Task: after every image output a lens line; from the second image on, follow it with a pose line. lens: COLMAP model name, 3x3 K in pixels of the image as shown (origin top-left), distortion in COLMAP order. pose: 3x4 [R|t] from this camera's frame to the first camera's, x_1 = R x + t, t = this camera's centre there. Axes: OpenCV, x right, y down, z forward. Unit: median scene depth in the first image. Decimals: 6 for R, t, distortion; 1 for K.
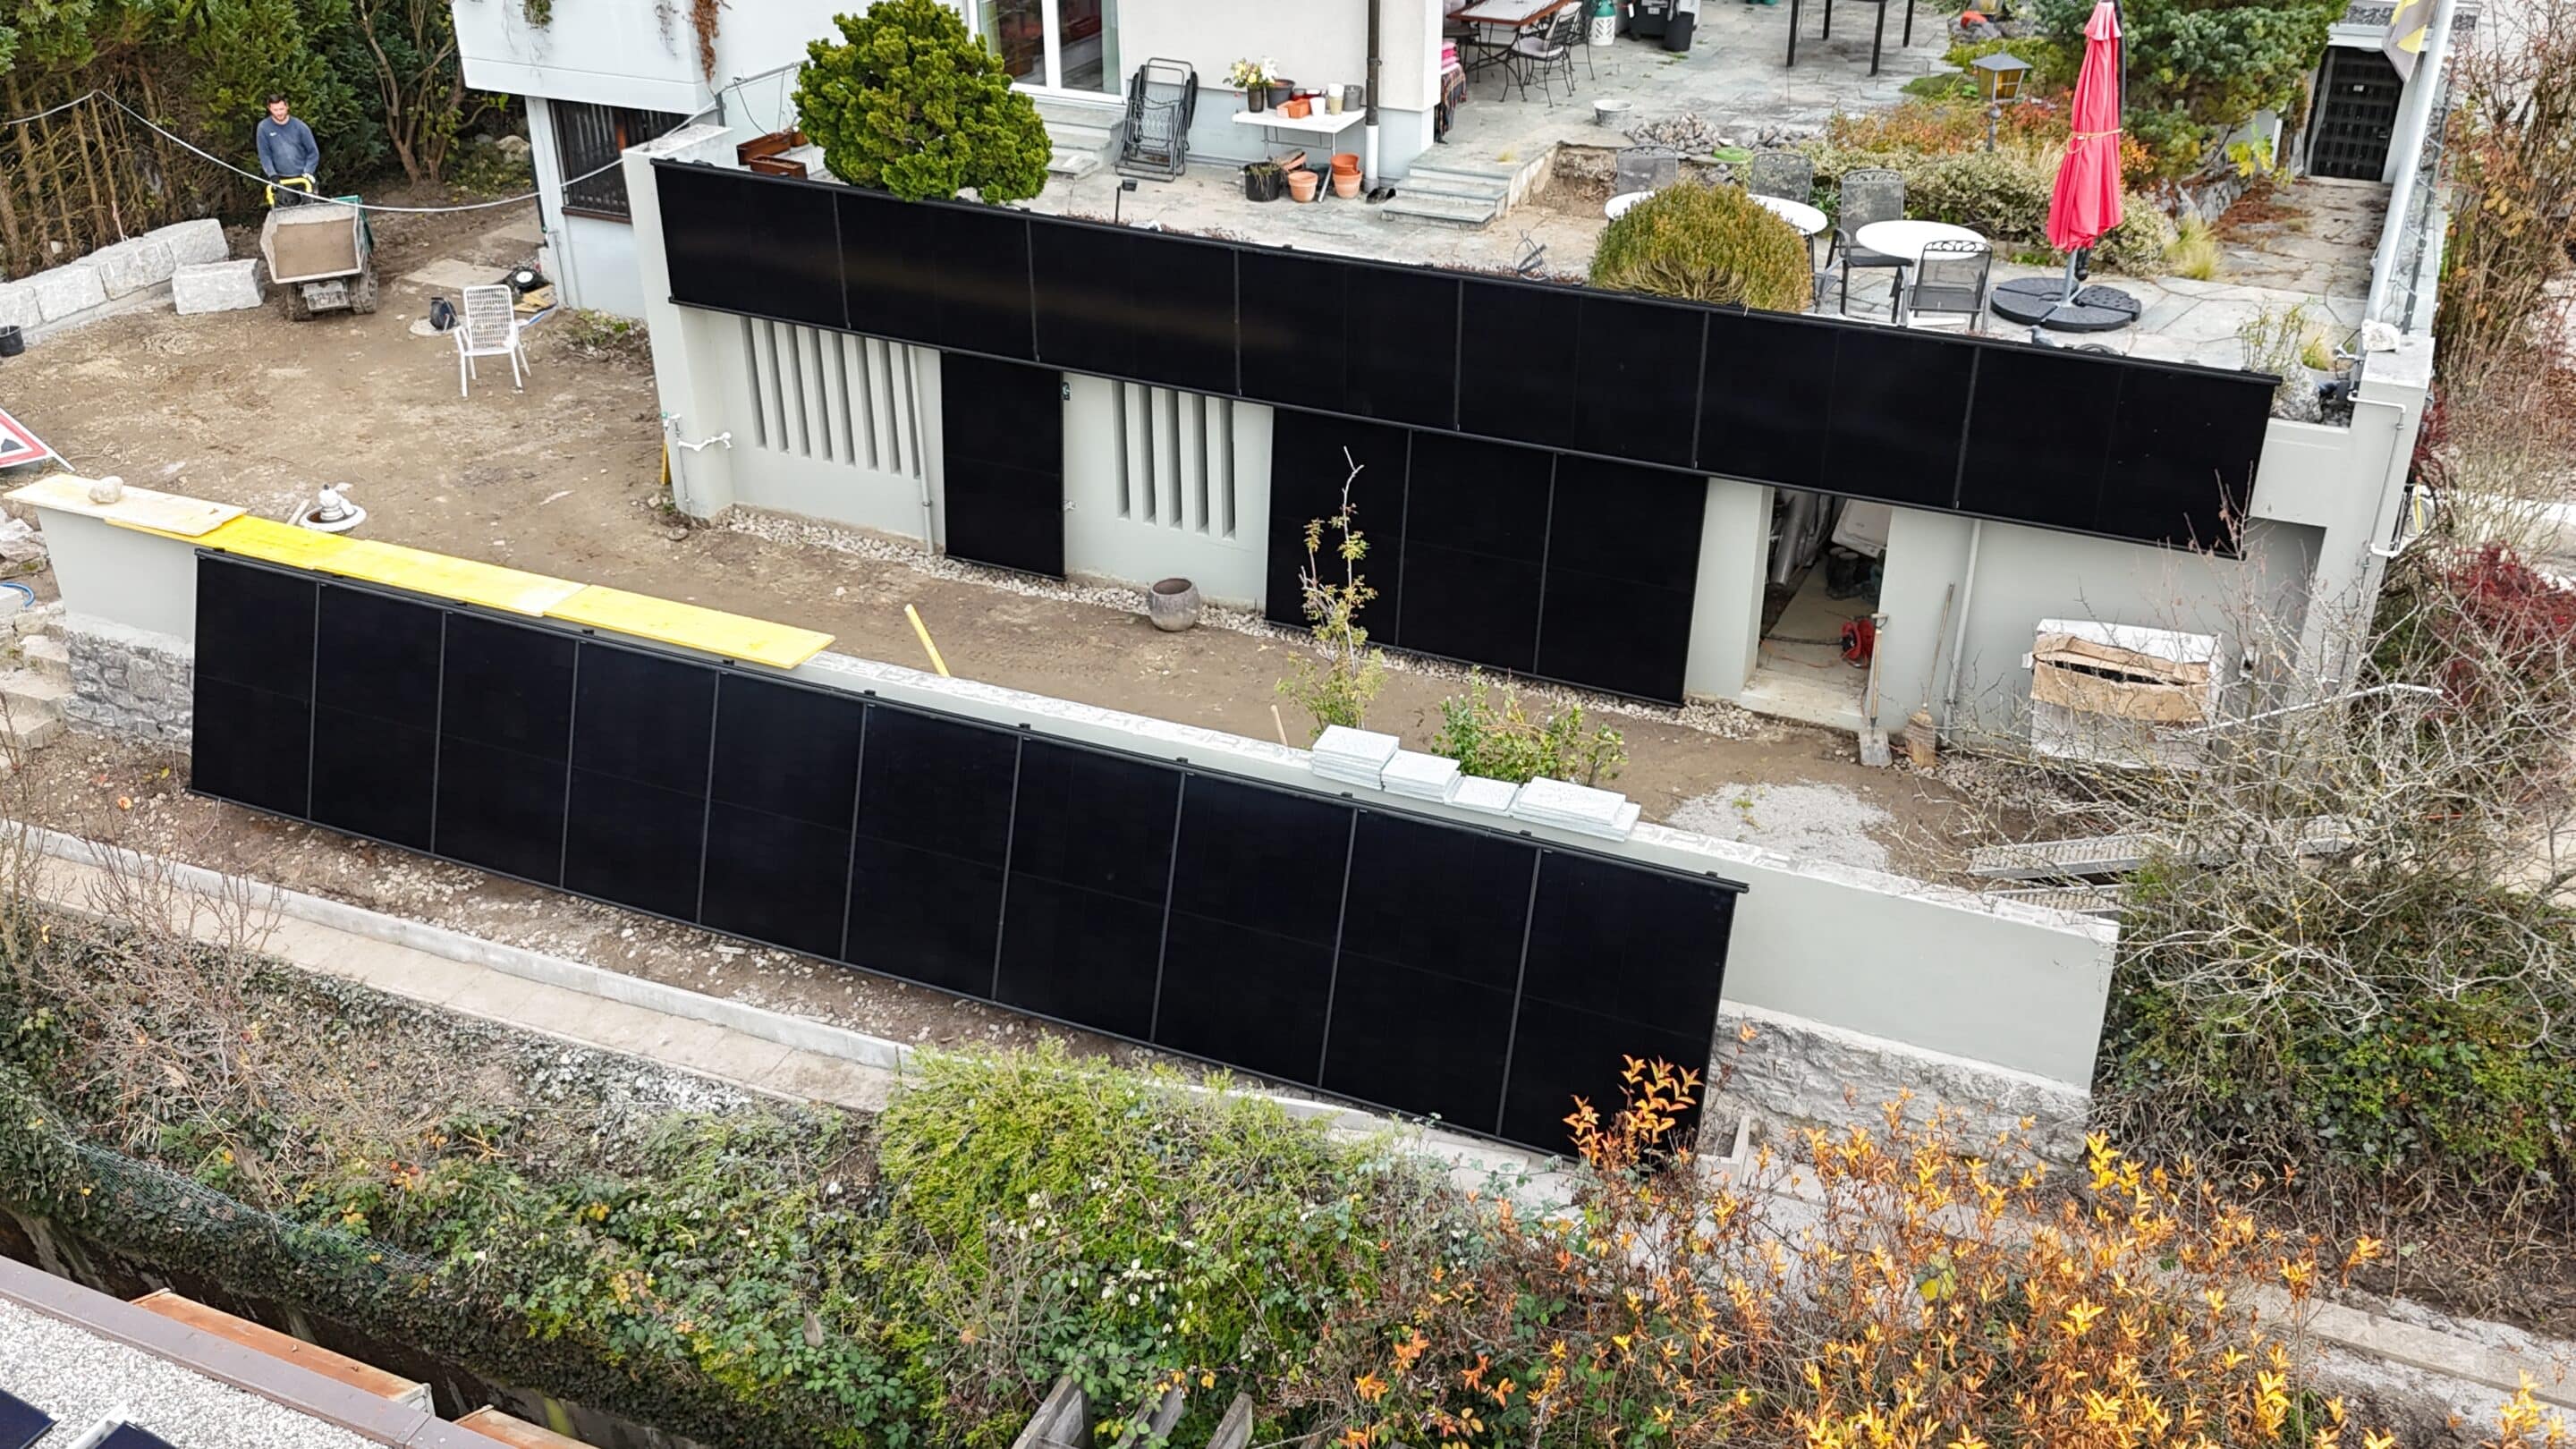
lens RADIAL K [[2293.5, 0, 1298.1], [0, 2293.5, 728.5], [0, 0, 1]] dist [0.057369, -0.050539]
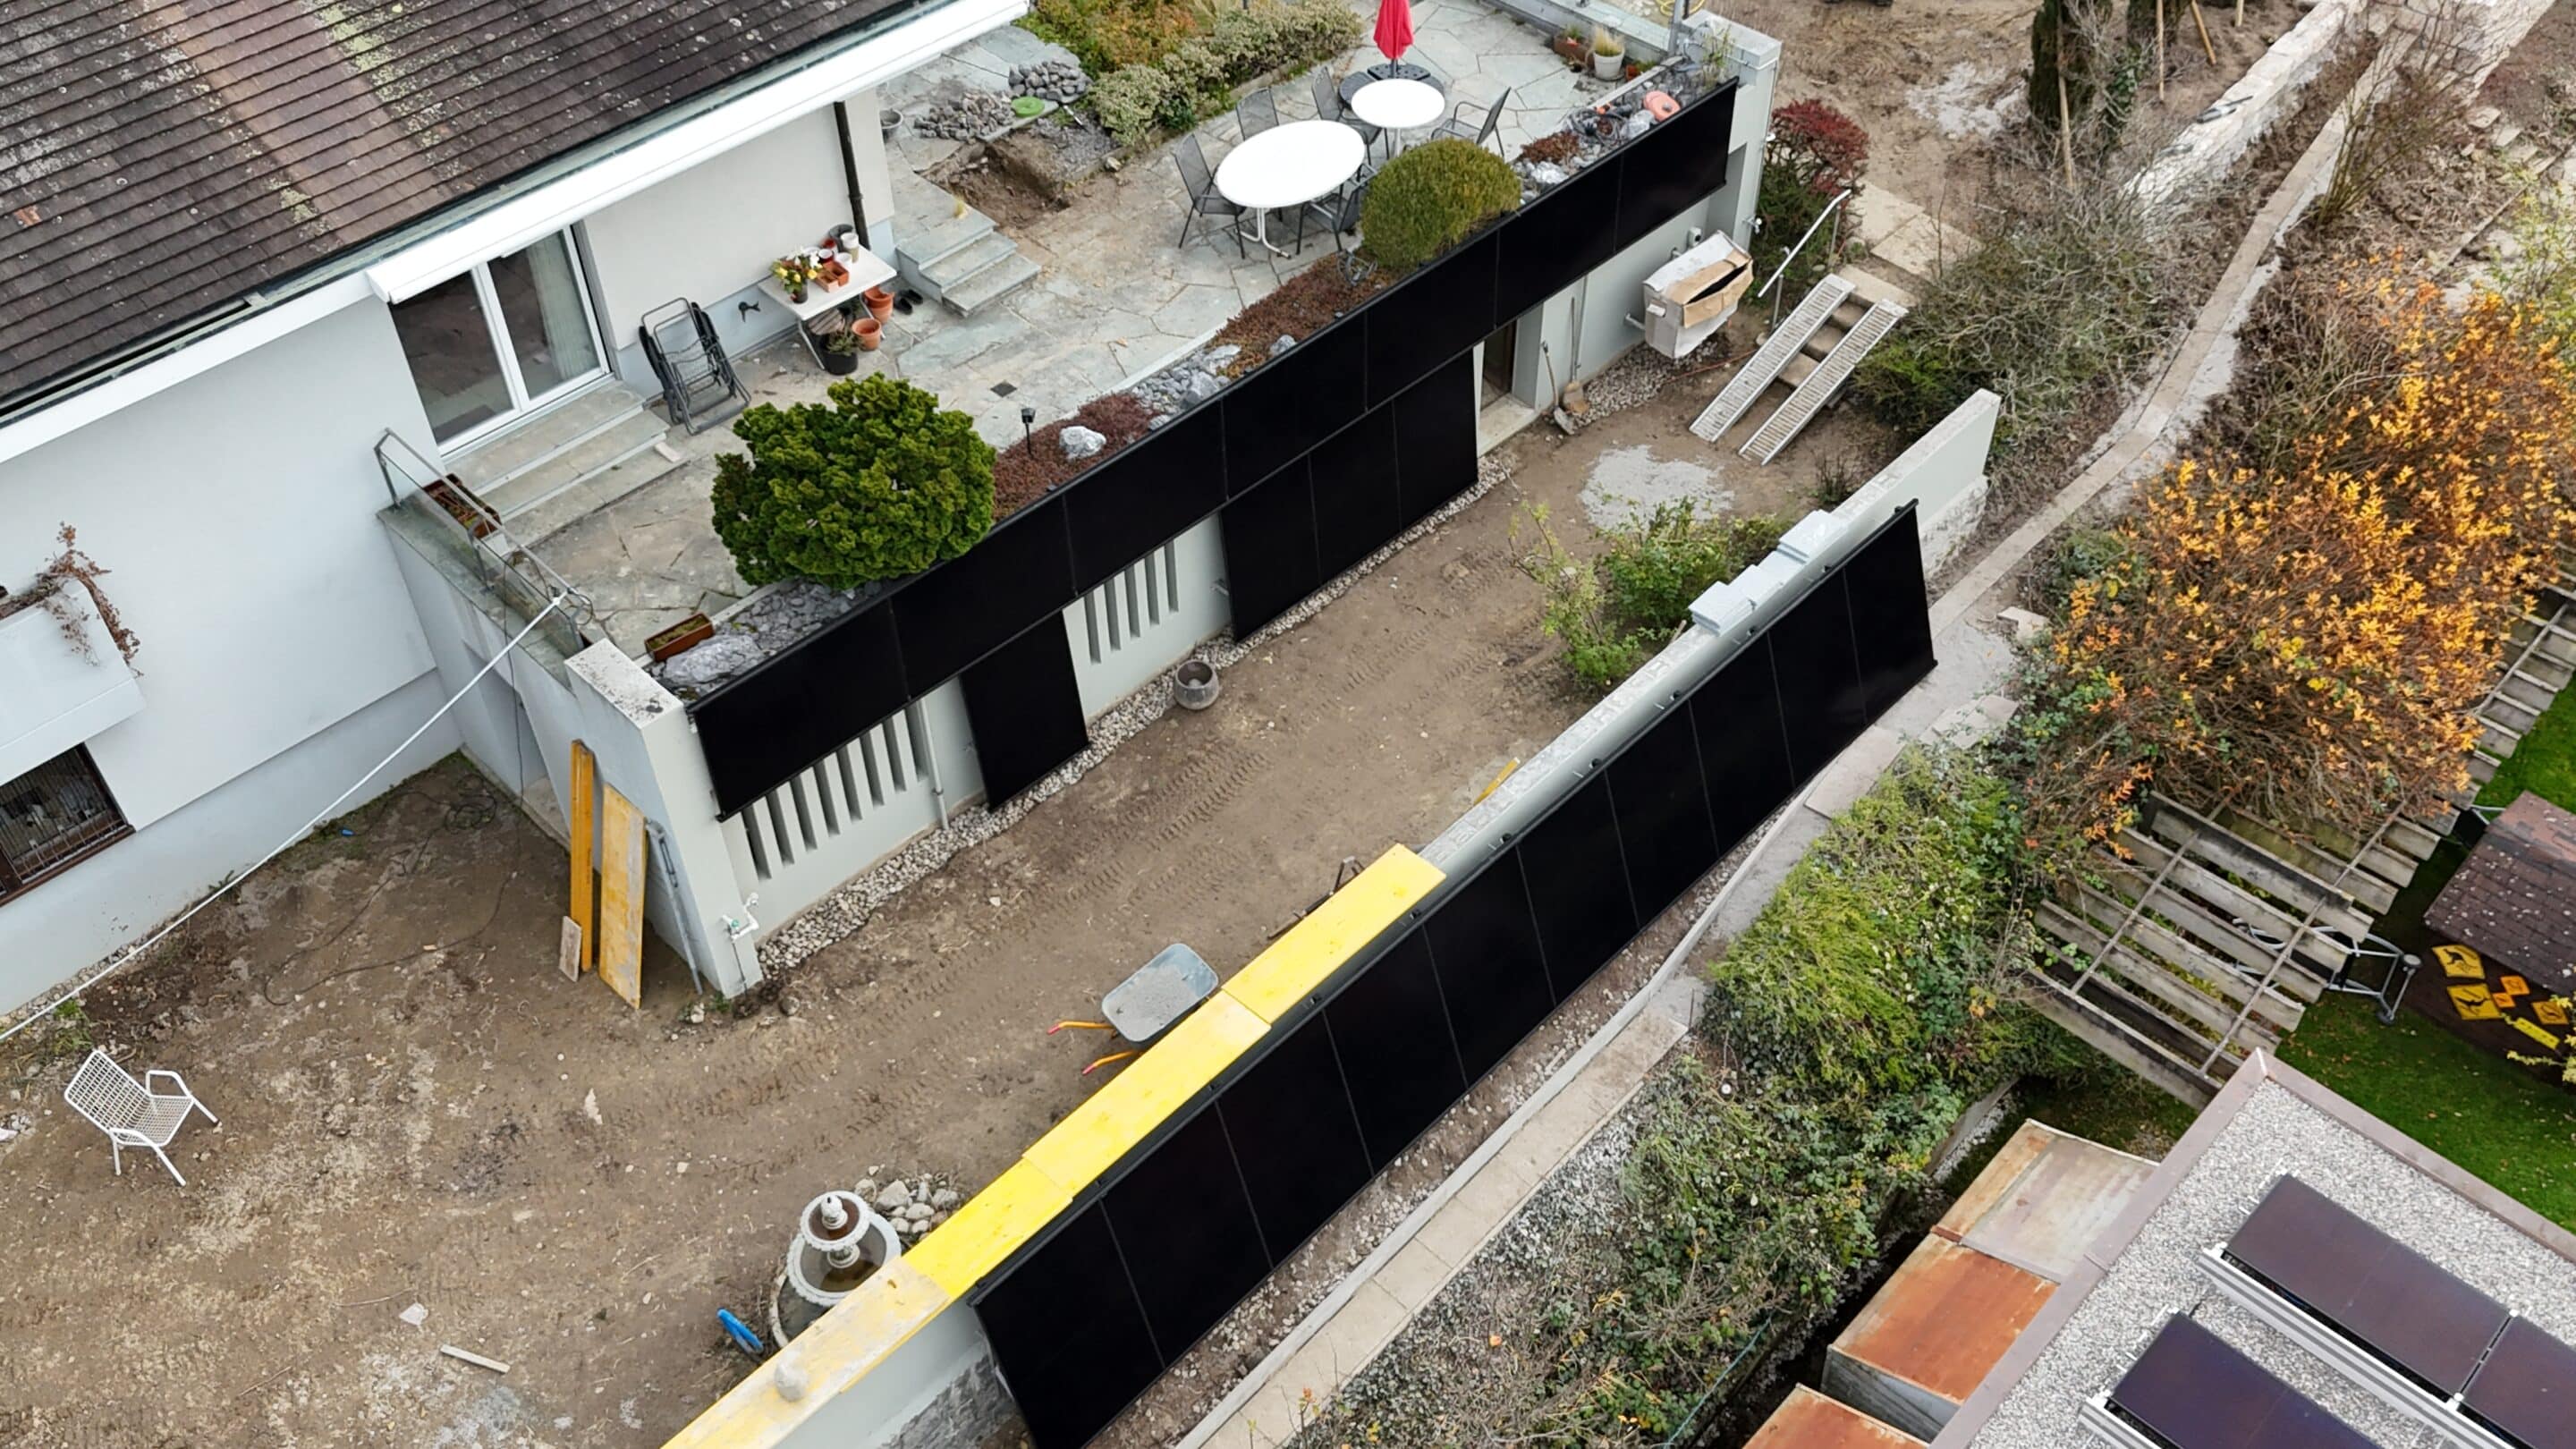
lens RADIAL K [[2293.5, 0, 1287.0], [0, 2293.5, 730.0], [0, 0, 1]] dist [0.057369, -0.050539]
pose [[0.334547, -0.666611, 0.666114, -0.909705], [0.458261, 0.732719, 0.503111, -0.660948], [-0.823453, 0.136939, 0.550611, 0.364539]]
